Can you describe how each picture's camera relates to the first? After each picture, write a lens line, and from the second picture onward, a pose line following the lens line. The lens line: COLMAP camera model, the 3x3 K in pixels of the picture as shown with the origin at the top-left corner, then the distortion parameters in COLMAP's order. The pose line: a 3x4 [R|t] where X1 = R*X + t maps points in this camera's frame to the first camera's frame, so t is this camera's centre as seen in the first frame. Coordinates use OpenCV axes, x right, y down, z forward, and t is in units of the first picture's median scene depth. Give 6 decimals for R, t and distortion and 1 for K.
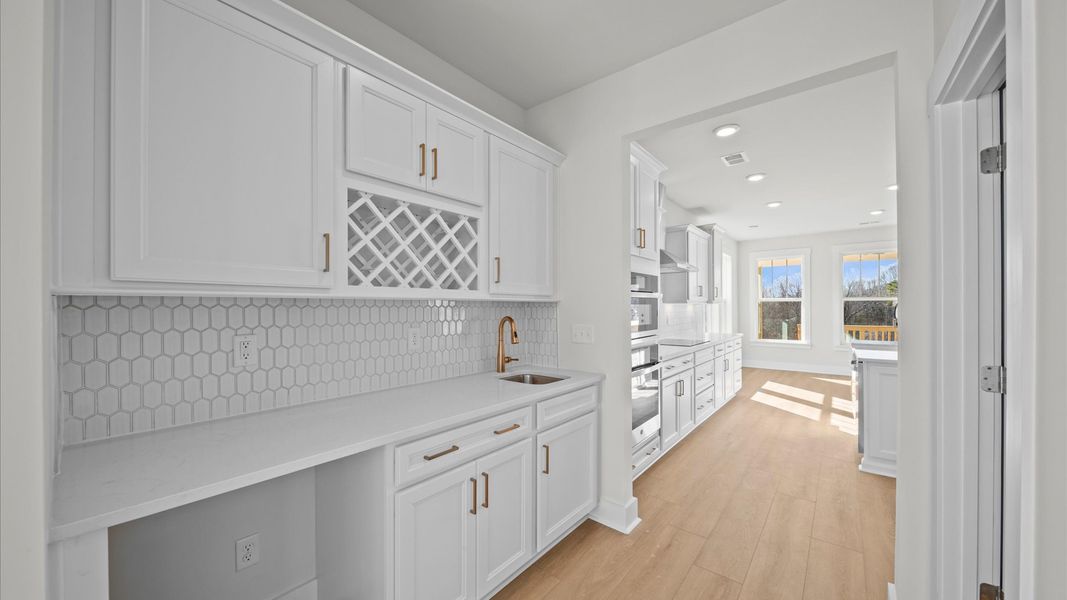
lens RADIAL K [[380.9, 0, 536.5], [0, 380.9, 307.3], [0, 0, 1]] dist [0.000530, -0.002596]
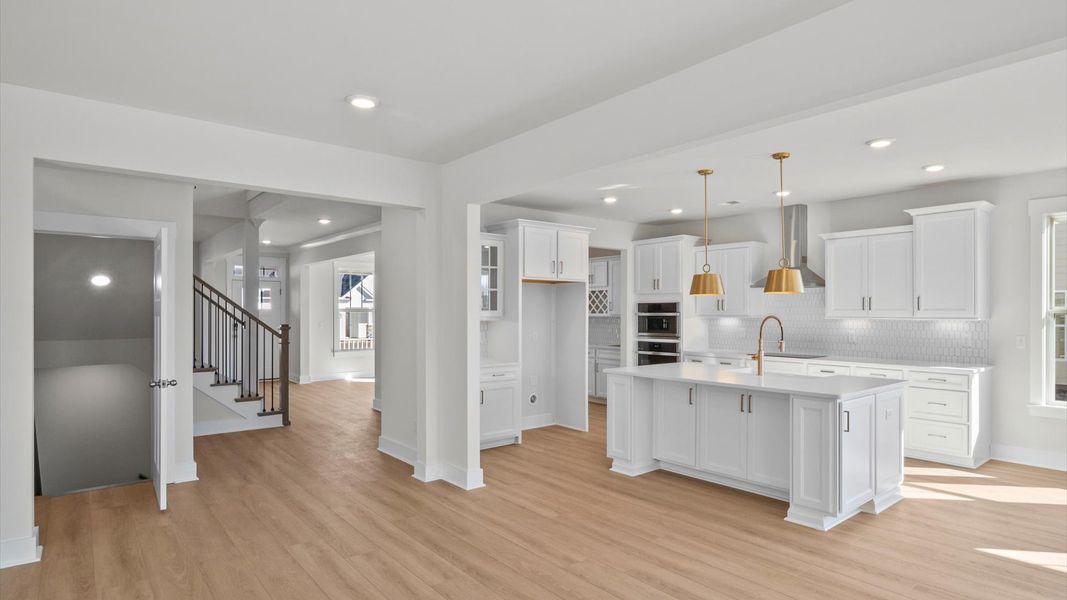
lens RADIAL K [[570.7, 0, 536.5], [0, 570.7, 308.8], [0, 0, 1]] dist [0.001901, -0.000907]
pose [[-0.221642, -0.005257, -0.975114, 4.867034], [-0.019438, 0.999811, -0.000971, -0.071853], [0.974934, 0.018739, -0.221702, 1.533856]]
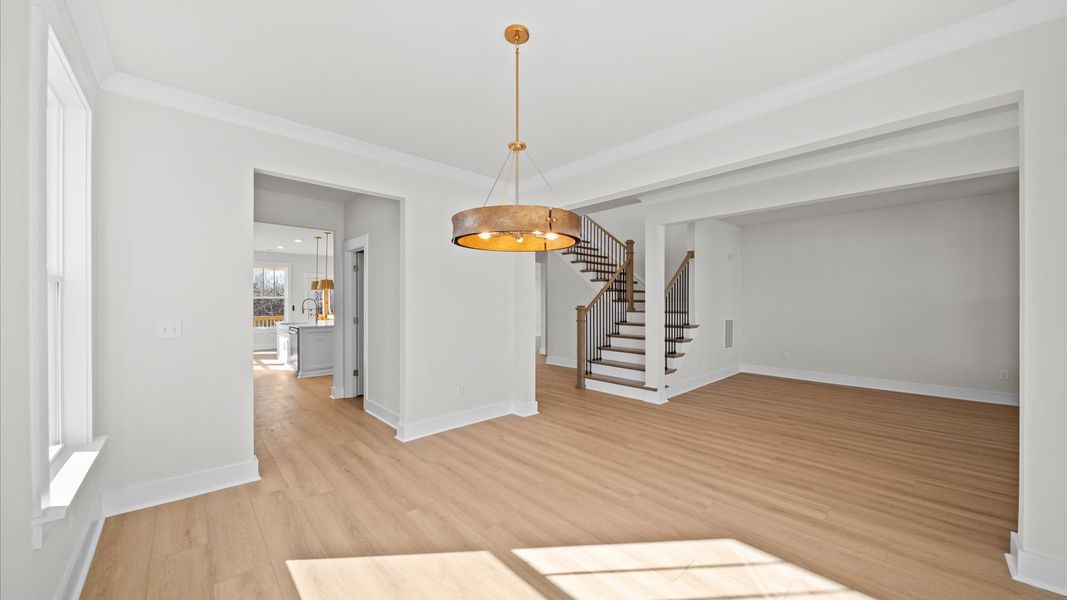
lens RADIAL K [[380.9, 0, 535.3], [0, 380.9, 304.0], [0, 0, 1]] dist [0.000530, -0.002596]
pose [[0.143030, -0.002284, 0.989716, -1.837921], [-0.000168, 0.999997, 0.002332, -0.001516], [-0.989718, -0.000500, 0.143030, -1.064052]]
